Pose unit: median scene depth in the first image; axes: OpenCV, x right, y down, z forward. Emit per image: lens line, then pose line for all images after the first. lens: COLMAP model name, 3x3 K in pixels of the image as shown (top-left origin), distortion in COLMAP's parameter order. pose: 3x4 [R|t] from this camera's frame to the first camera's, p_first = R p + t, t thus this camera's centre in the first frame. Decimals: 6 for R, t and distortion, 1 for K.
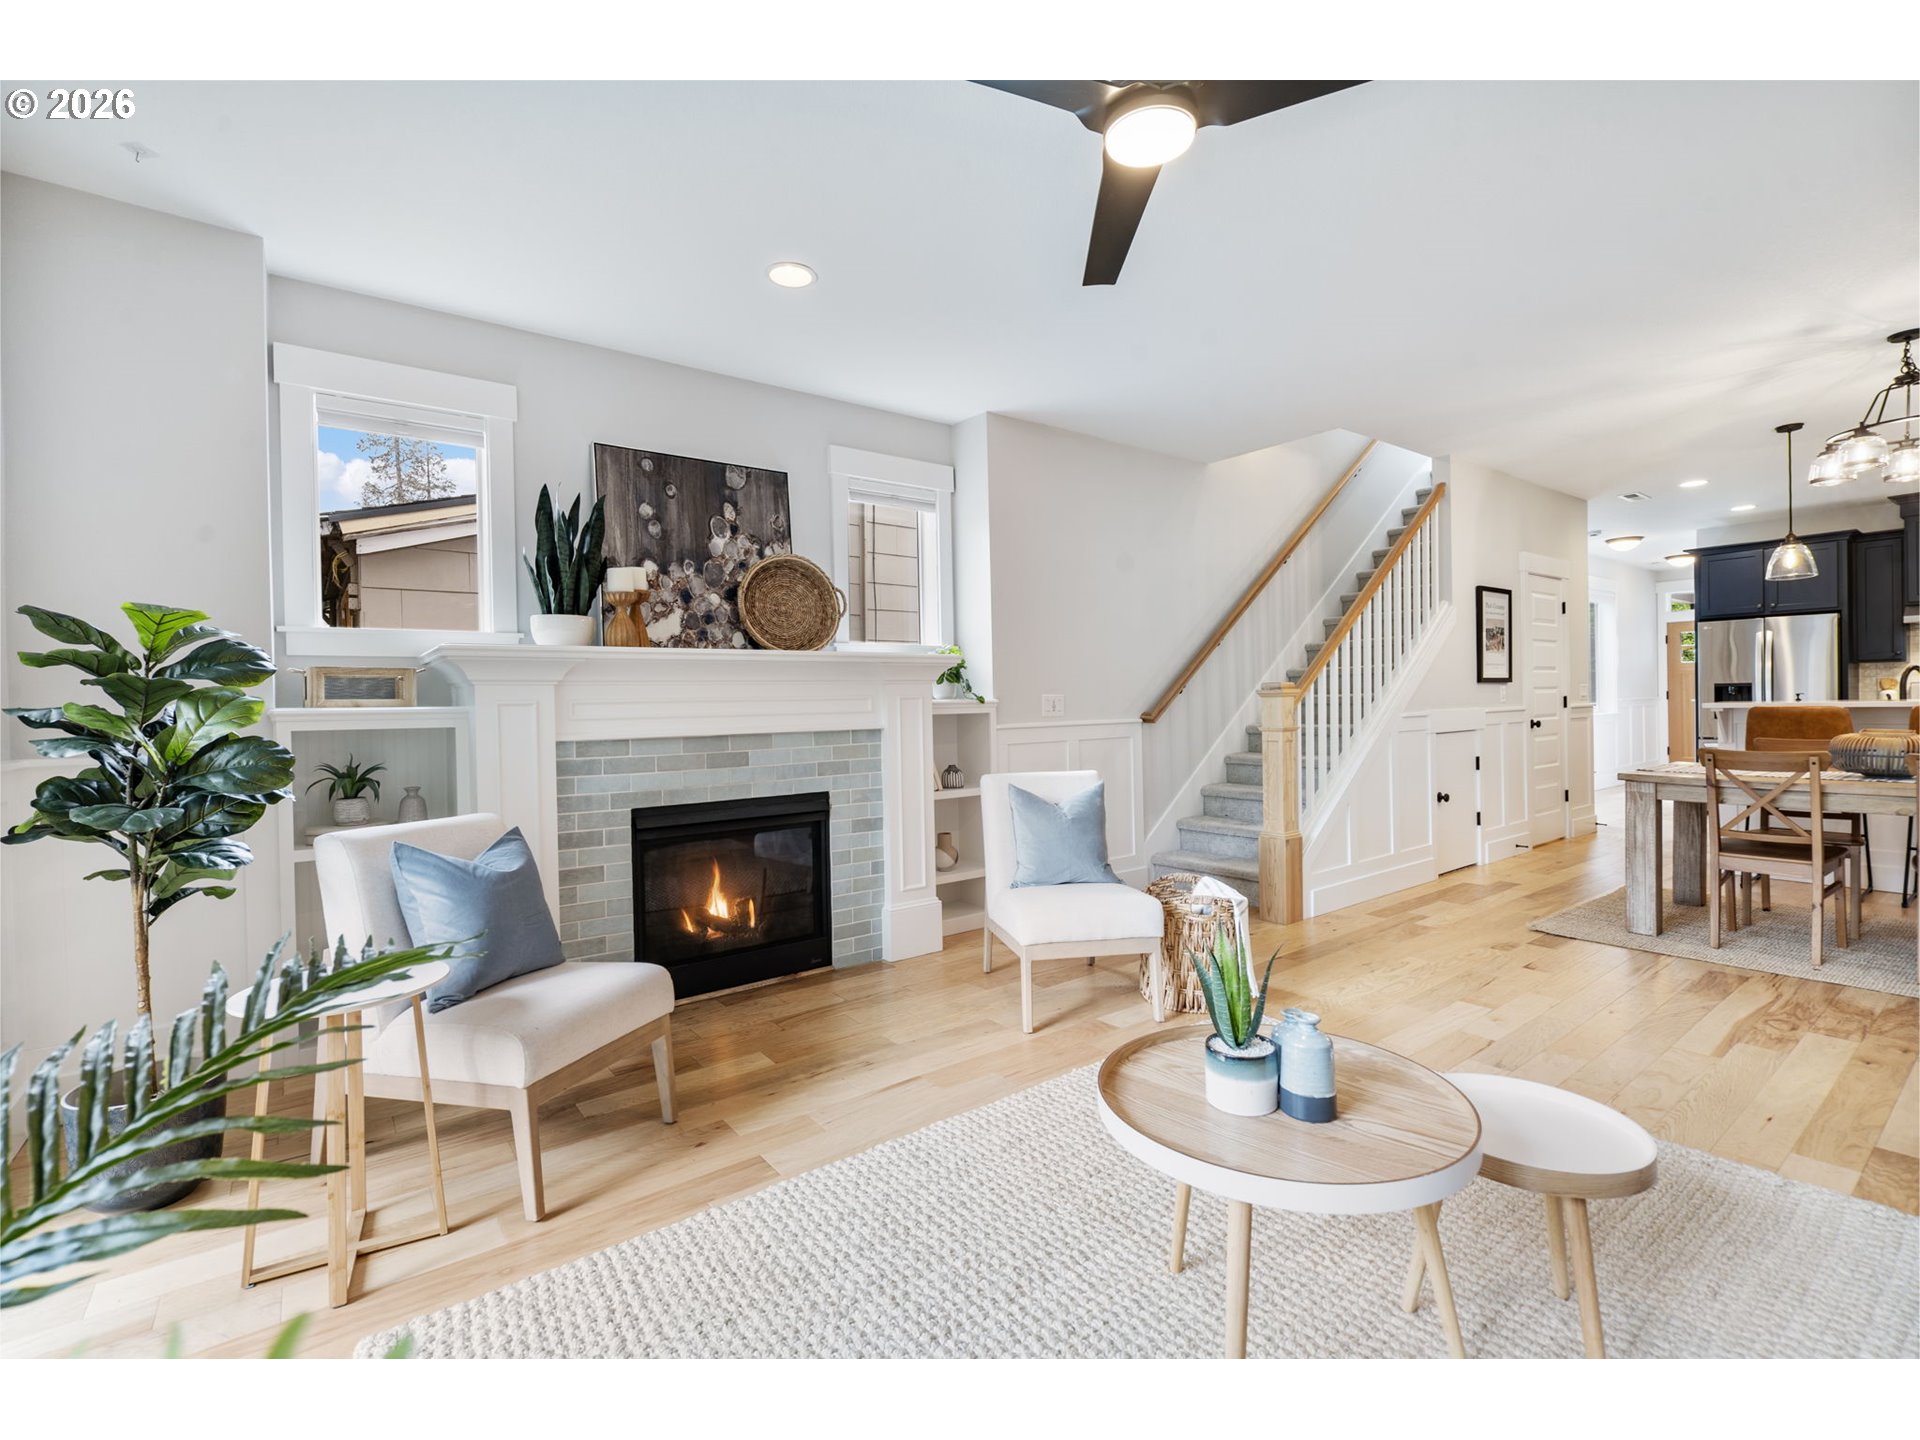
lens RADIAL K [[880.0, 0, 954.1], [0, 880.0, 713.6], [0, 0, 1]] dist [-0.005916, -0.000199]
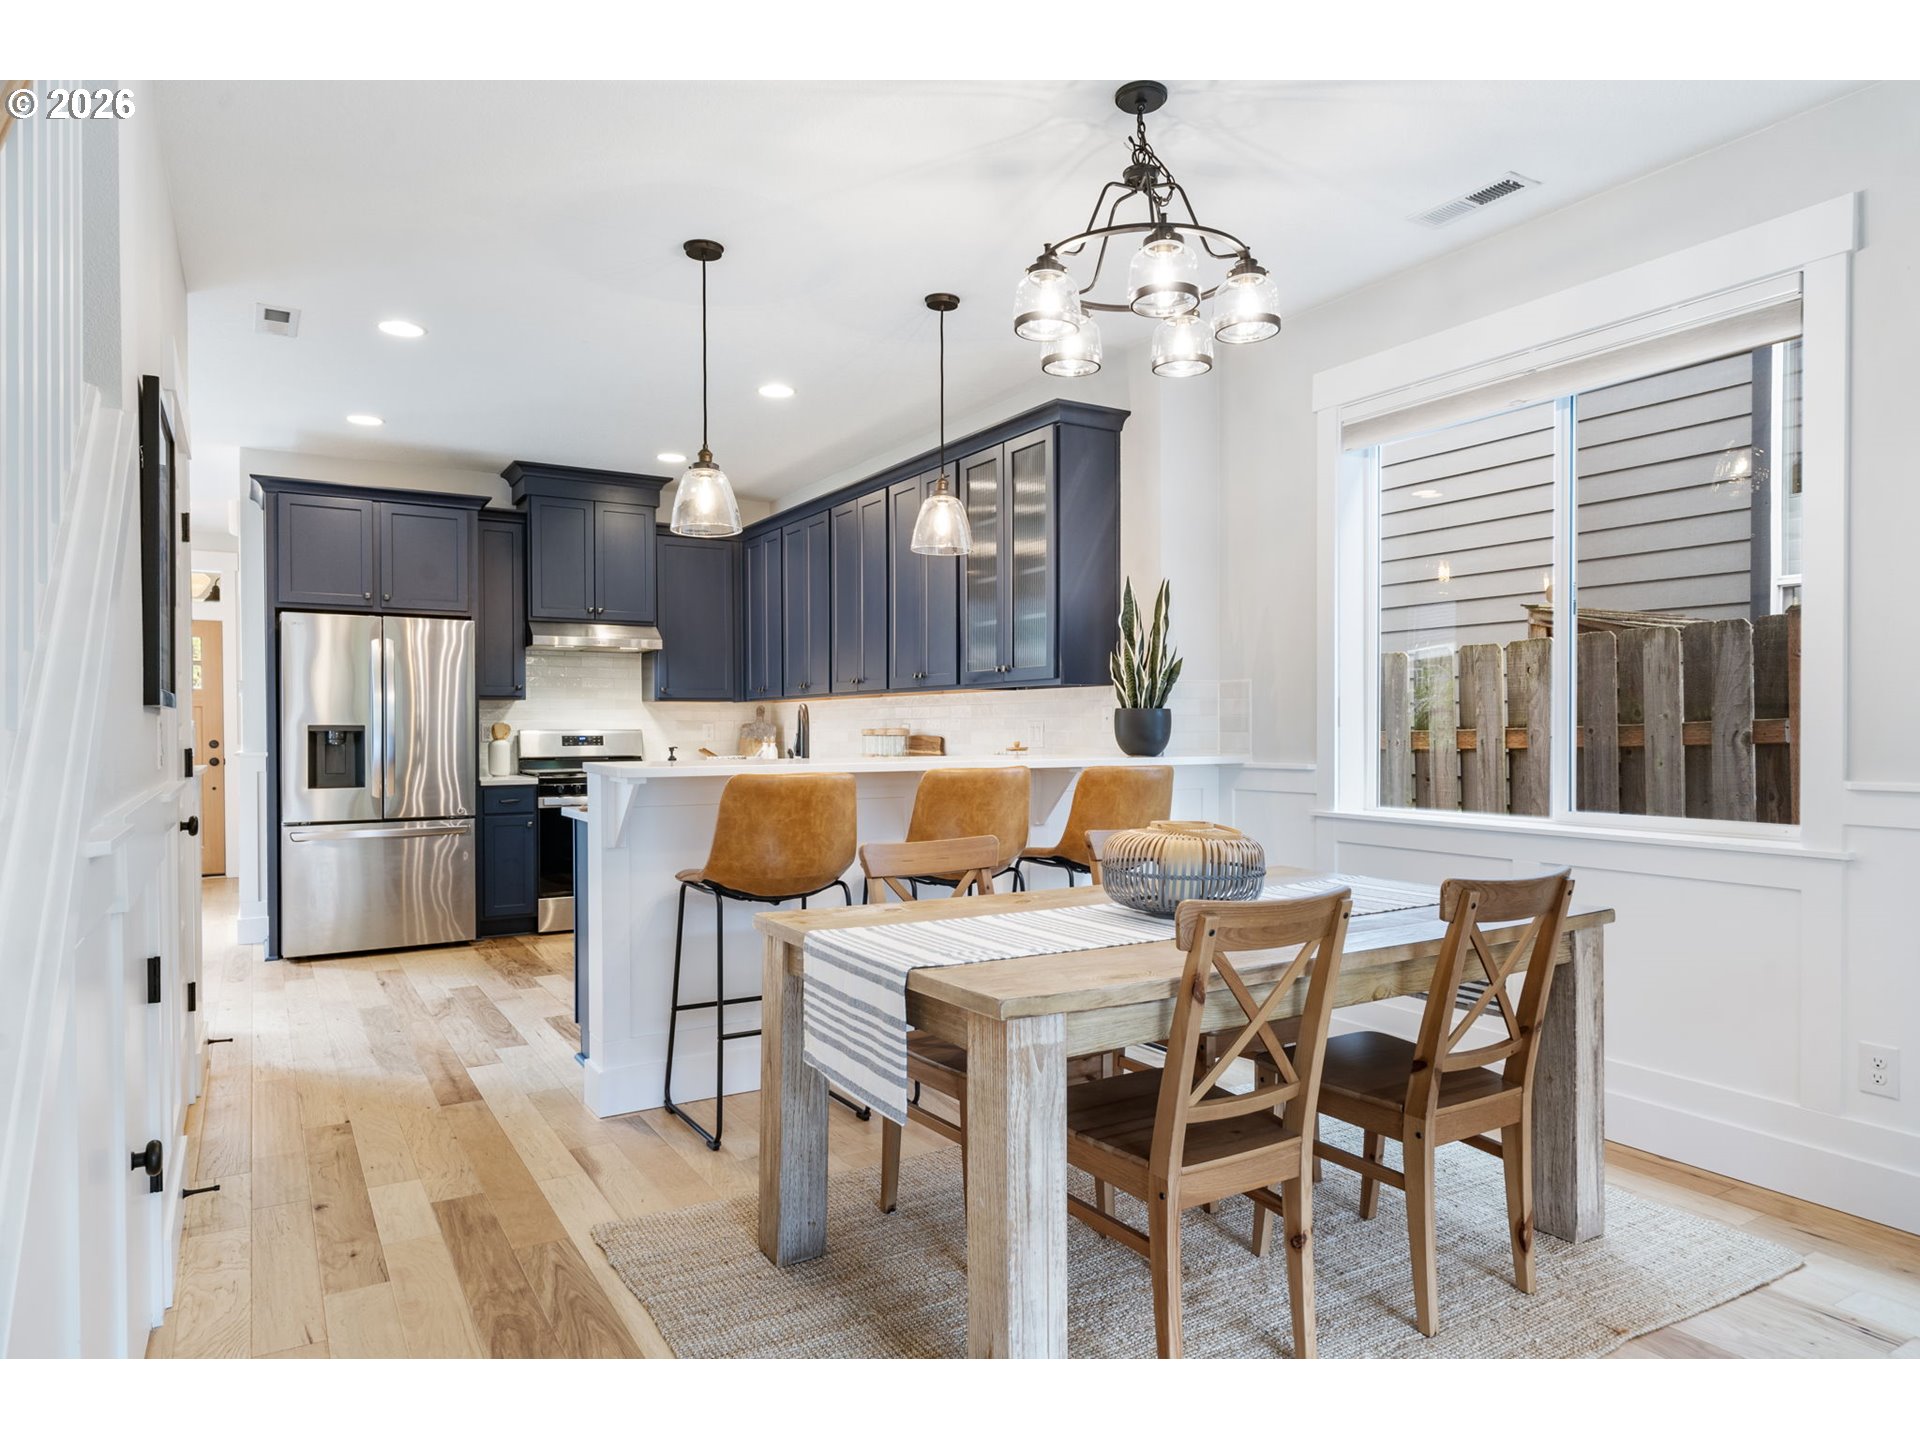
lens RADIAL K [[1150.4, 0, 965.0], [0, 1150.4, 738.8], [0, 0, 1]] dist [0.013699, -0.000840]
pose [[0.095354, 0.014764, 0.995334, 0.388487], [0.005895, 0.999864, -0.015396, -0.023824], [-0.995426, 0.007336, 0.095254, 1.055642]]
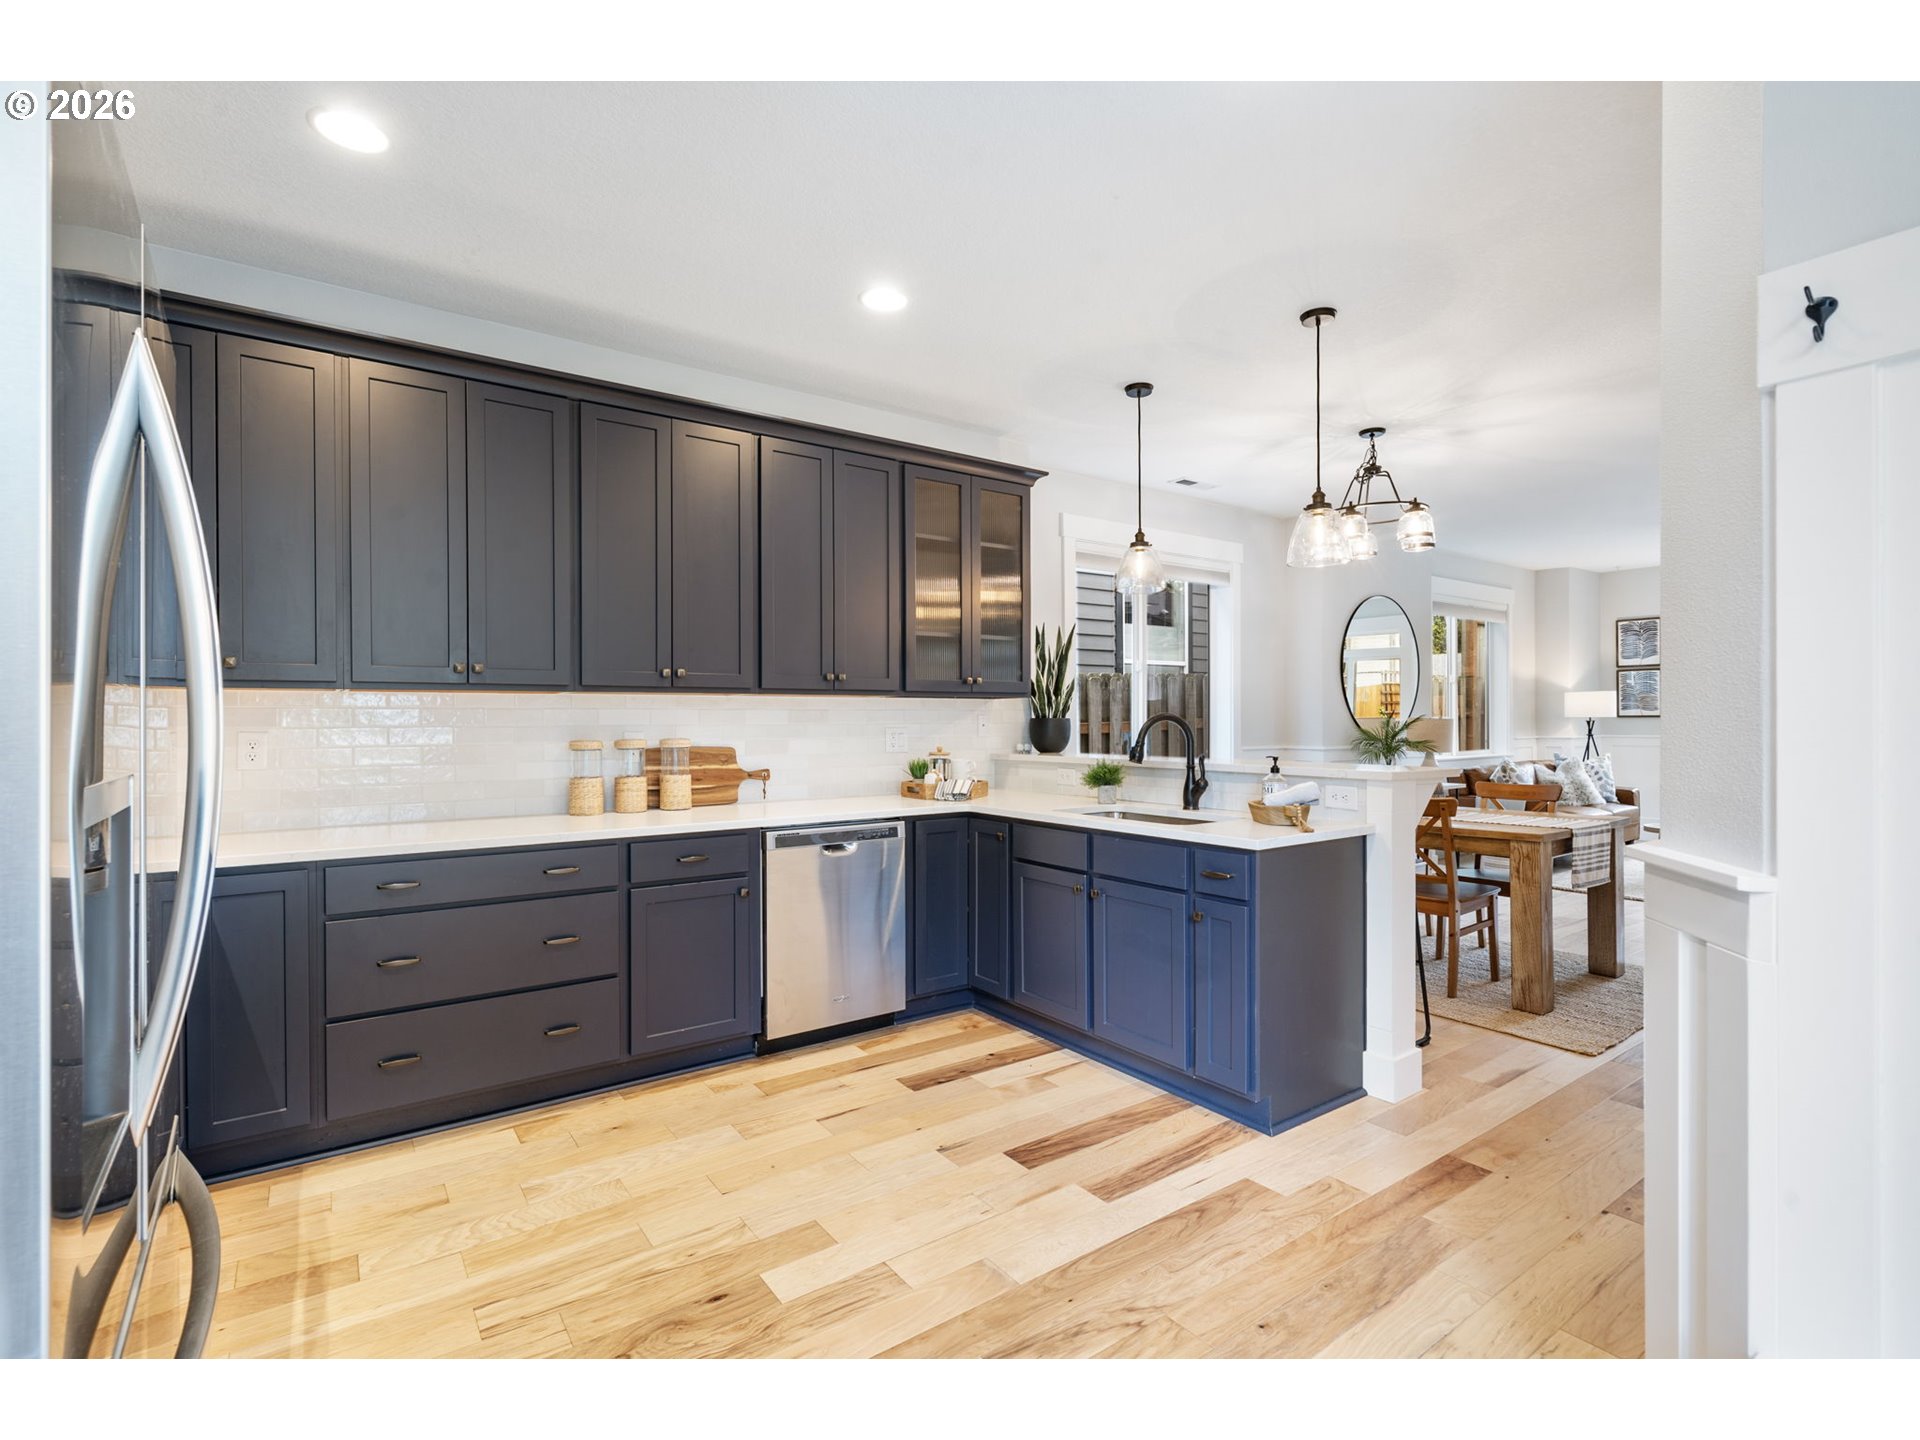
lens RADIAL K [[880.8, 0, 965.0], [0, 880.8, 719.2], [0, 0, 1]] dist [0.000866, 0.000759]
pose [[-0.999145, 0.026333, 0.031878, 1.586617], [0.026600, 0.999614, 0.007962, -0.079546], [-0.031656, 0.008803, -0.999460, 2.165680]]
